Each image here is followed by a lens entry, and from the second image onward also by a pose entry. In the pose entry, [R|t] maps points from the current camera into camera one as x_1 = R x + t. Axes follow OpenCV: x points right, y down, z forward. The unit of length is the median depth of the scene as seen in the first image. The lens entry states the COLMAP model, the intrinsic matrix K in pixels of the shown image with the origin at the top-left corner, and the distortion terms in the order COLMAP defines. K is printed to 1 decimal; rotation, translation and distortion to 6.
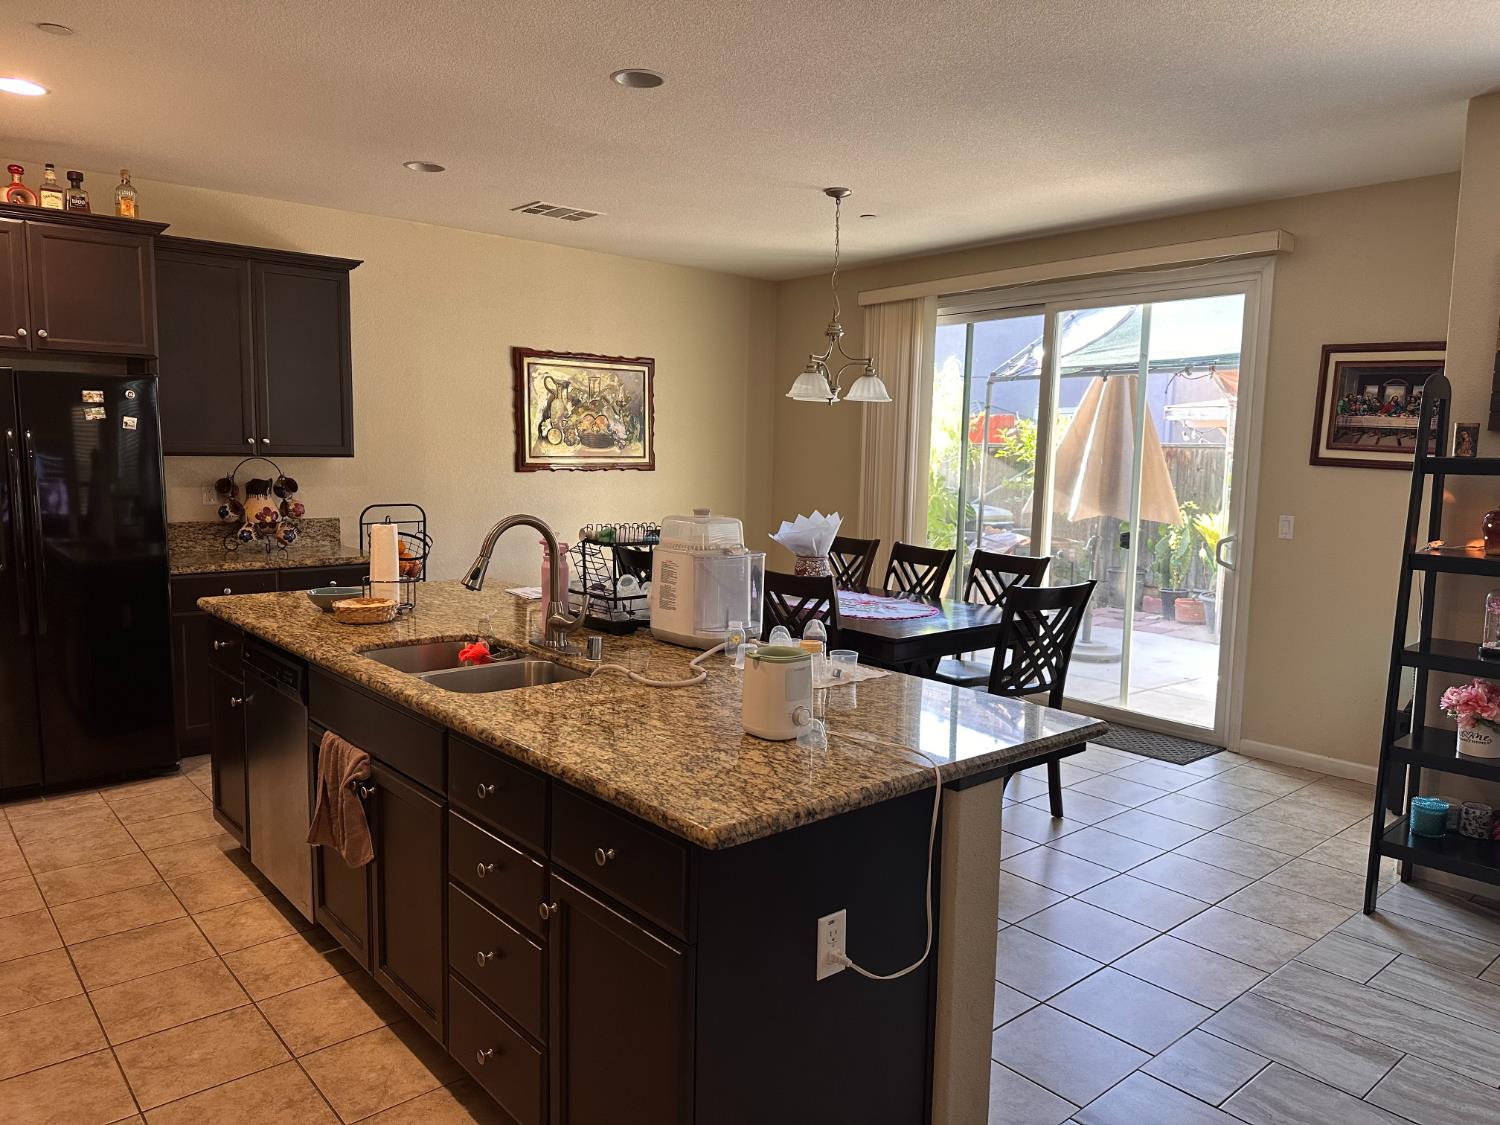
lens RADIAL K [[1060.5, 0, 750.0], [0, 1060.5, 562.5], [0, 0, 1]] dist [0.080422, -0.099042]
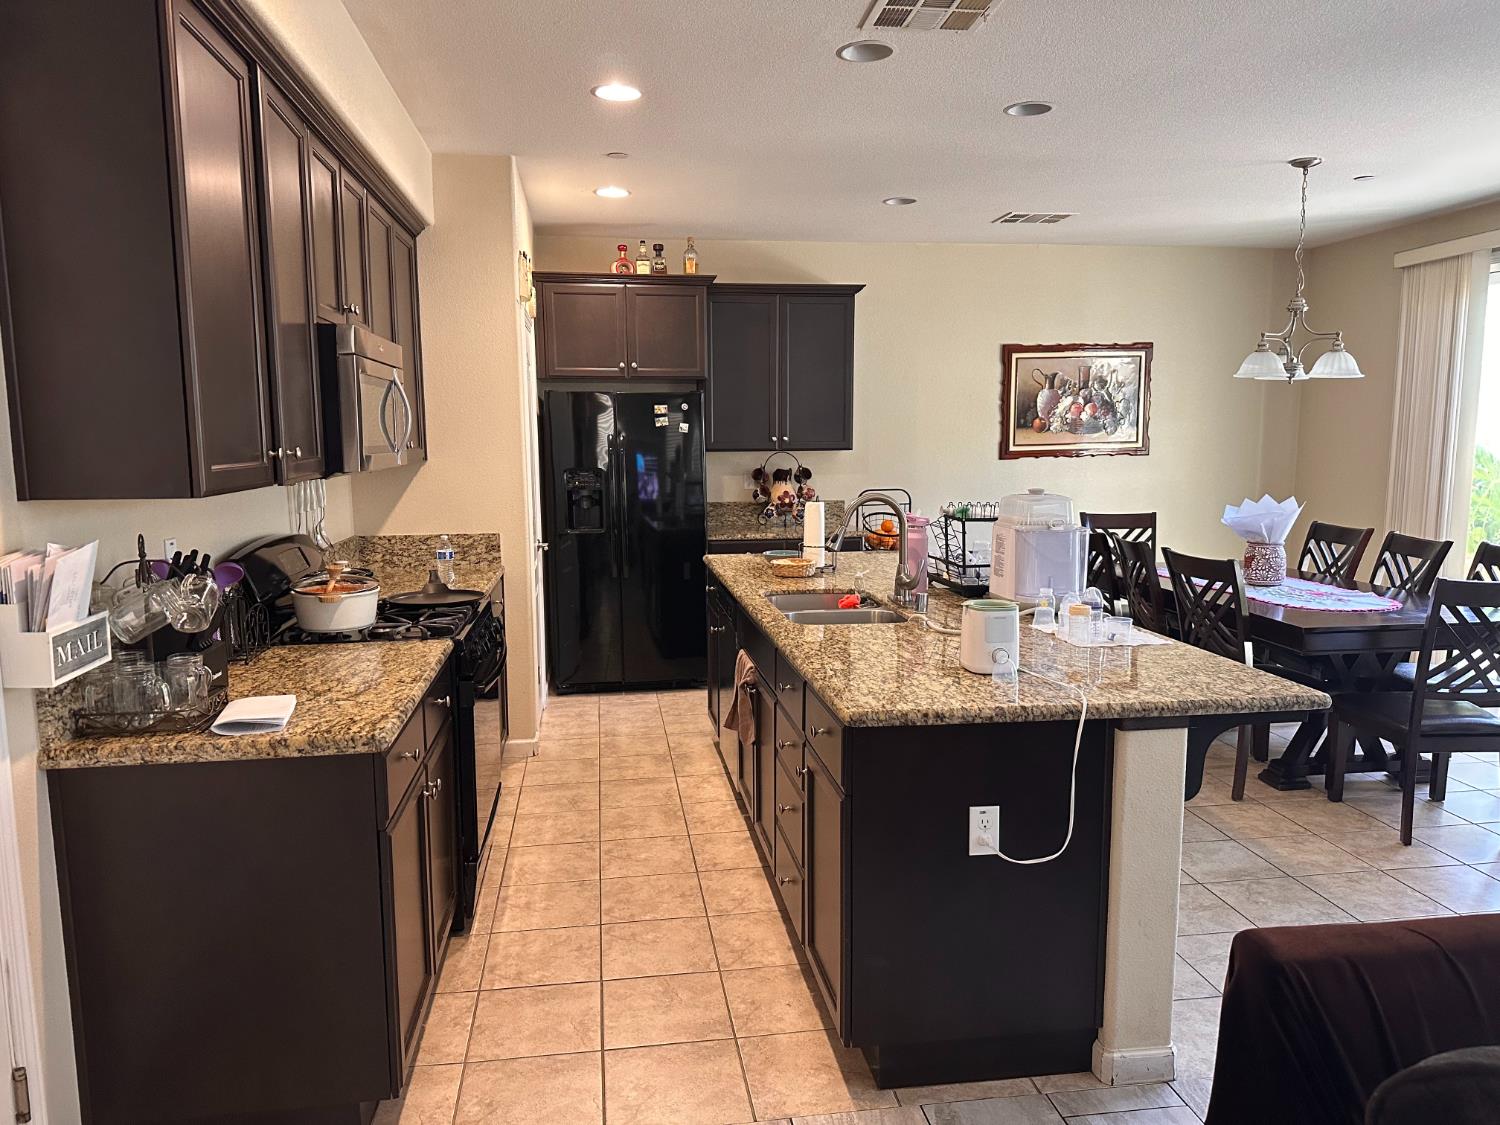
lens RADIAL K [[1049.9, 0, 730.7], [0, 1049.9, 570.0], [0, 0, 1]] dist [0.140053, -0.175820]
pose [[0.838103, 0.047626, -0.543429, 0.214165], [-0.038290, 0.998861, 0.028487, 0.010903], [0.544167, -0.003067, 0.838971, -0.093146]]
